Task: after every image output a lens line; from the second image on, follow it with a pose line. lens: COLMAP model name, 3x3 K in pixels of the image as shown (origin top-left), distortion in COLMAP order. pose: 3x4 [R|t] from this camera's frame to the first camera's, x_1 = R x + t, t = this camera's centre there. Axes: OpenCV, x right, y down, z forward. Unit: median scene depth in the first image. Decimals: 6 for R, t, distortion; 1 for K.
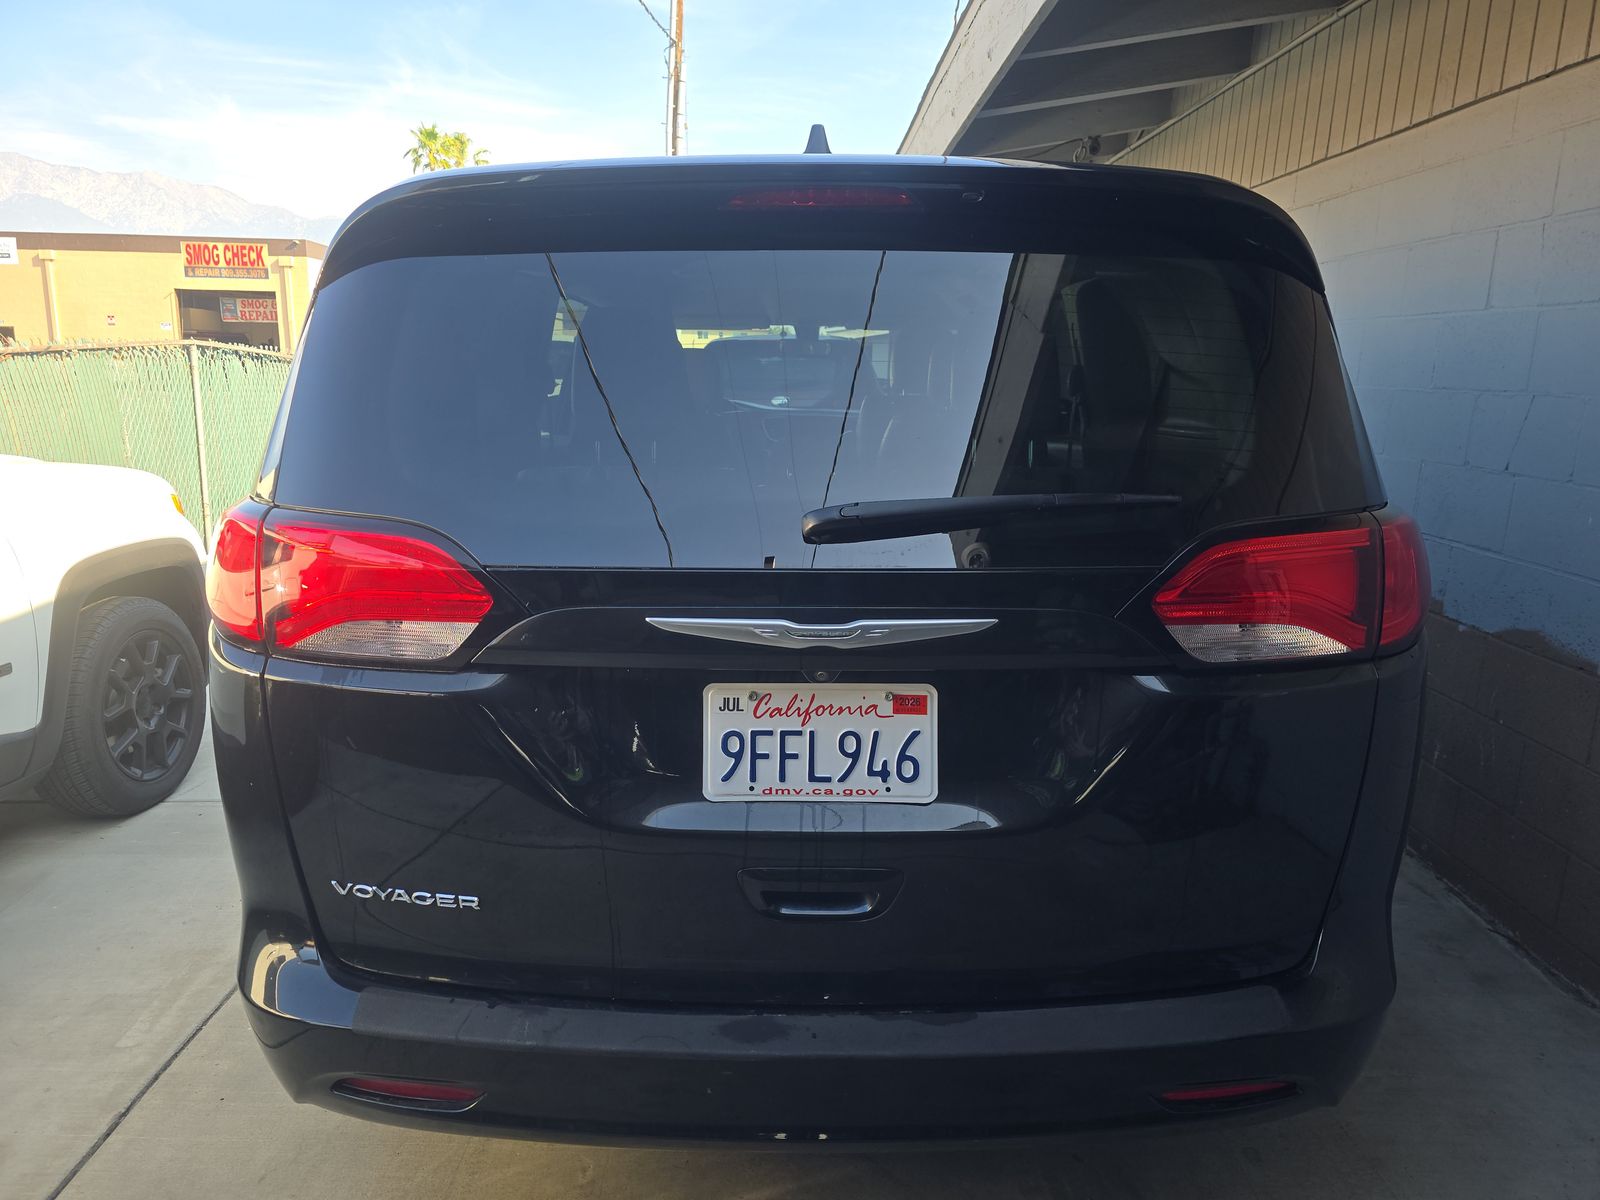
lens RADIAL K [[1071.9, 0, 802.3], [0, 1071.9, 597.1], [0, 0, 1]] dist [0.032190, -0.001117]
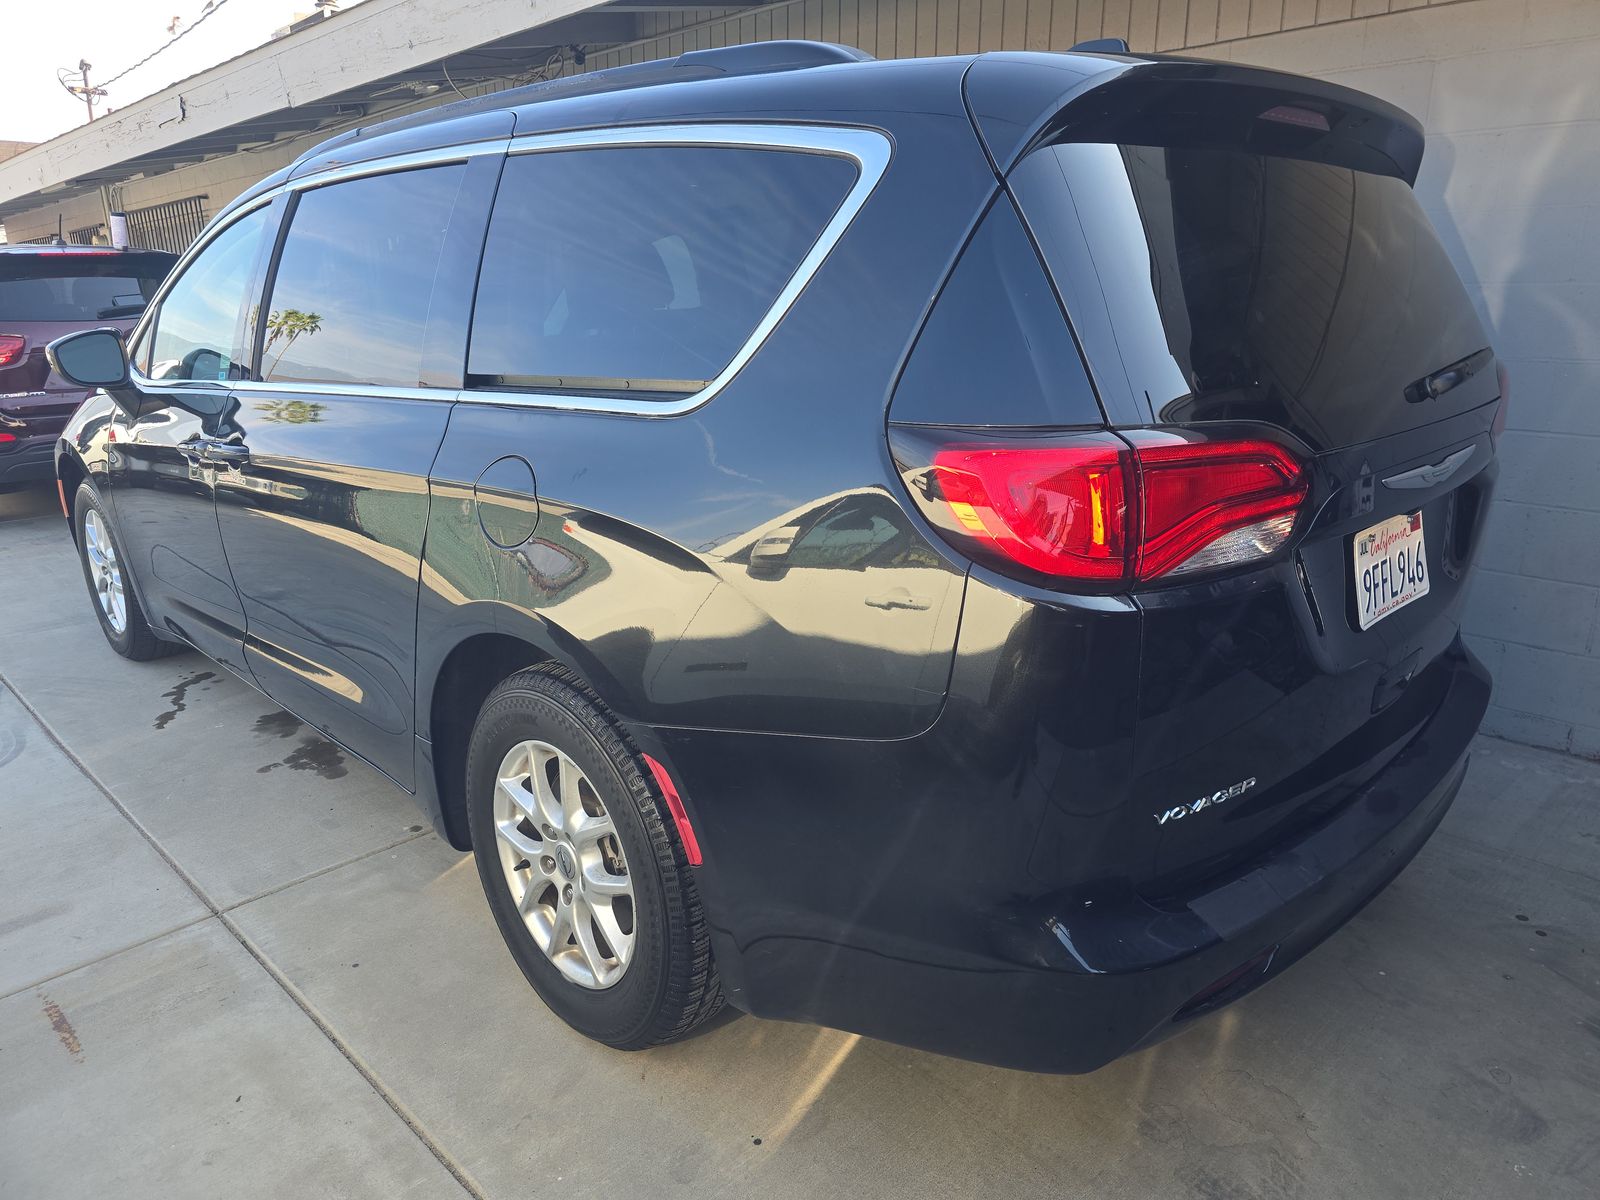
lens RADIAL K [[1071.9, 0, 799.2], [0, 1071.9, 603.0], [0, 0, 1]] dist [0.032190, -0.001117]
pose [[0.777332, -0.225643, 0.587231, -1.231540], [0.152951, 0.973239, 0.171501, -0.139271], [-0.610214, -0.043496, 0.791042, 0.408865]]
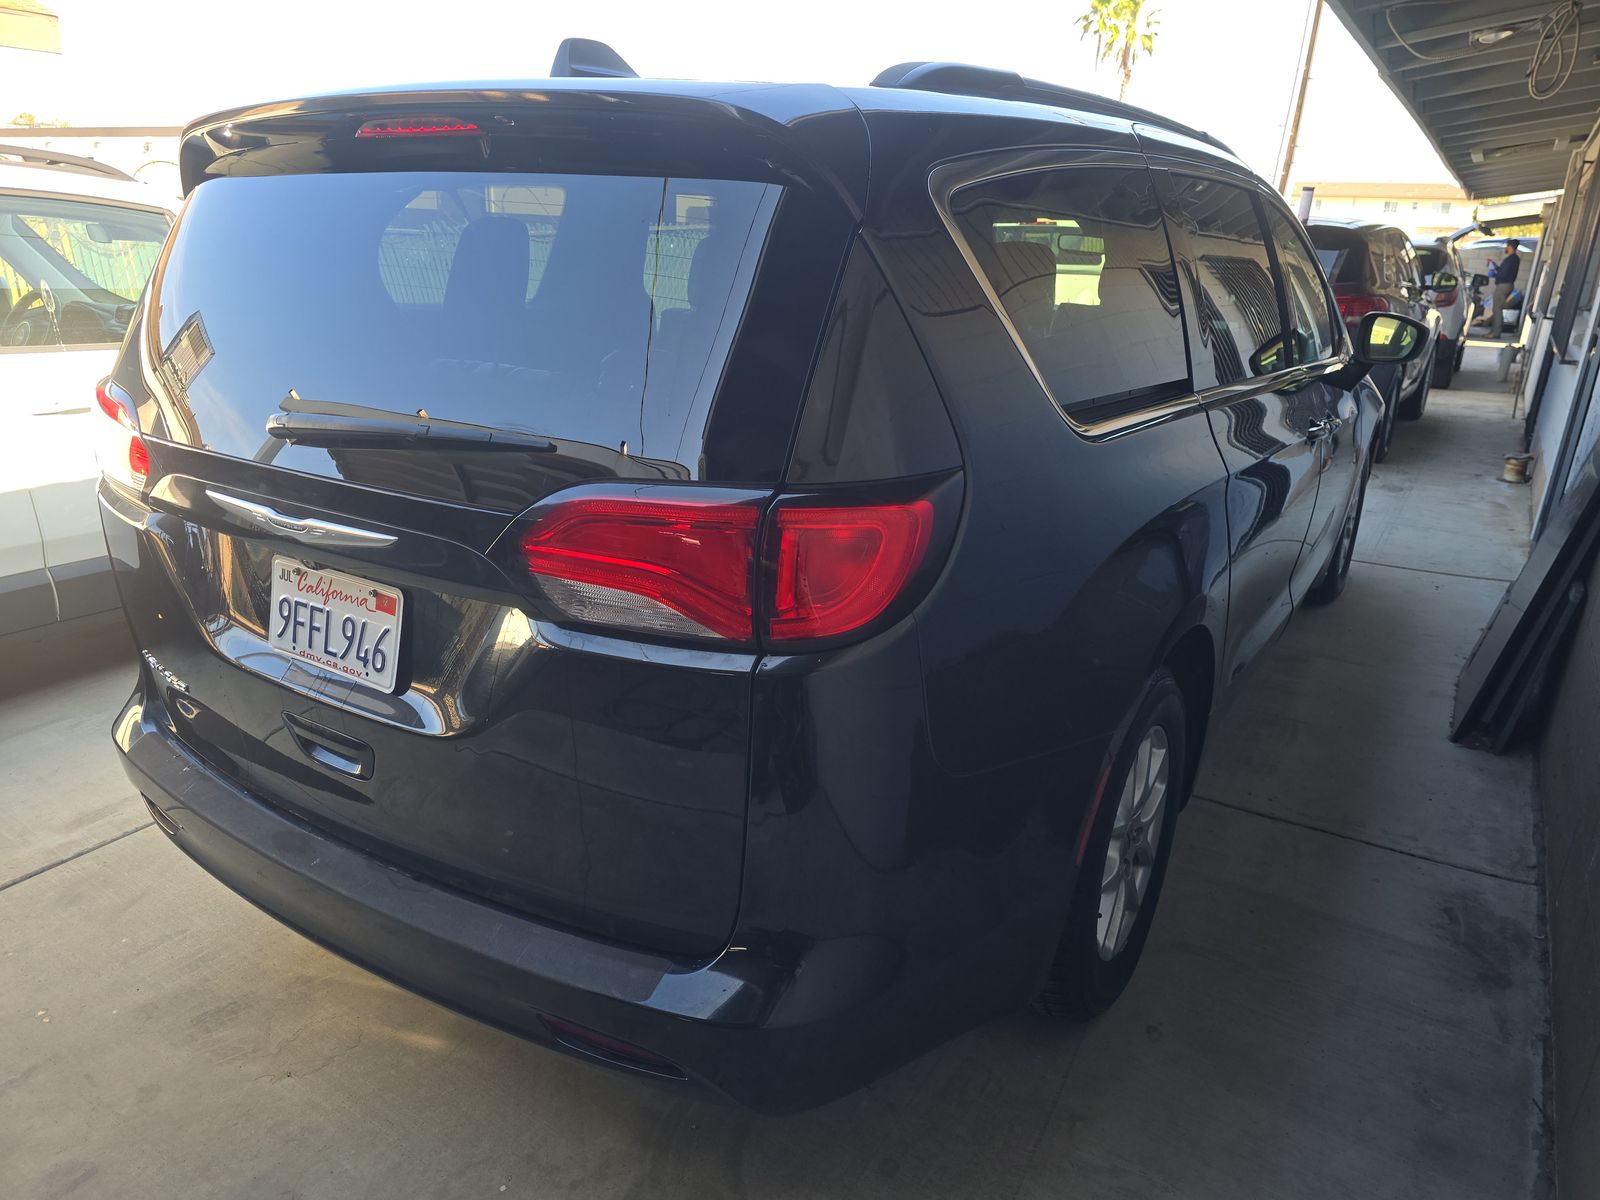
lens RADIAL K [[1071.9, 0, 800.4], [0, 1071.9, 600.7], [0, 0, 1]] dist [0.032190, -0.001117]
pose [[0.862200, 0.191175, -0.469110, 0.985971], [-0.146645, 0.980597, 0.130093, -0.110399], [0.484878, -0.043374, 0.873505, 0.235650]]
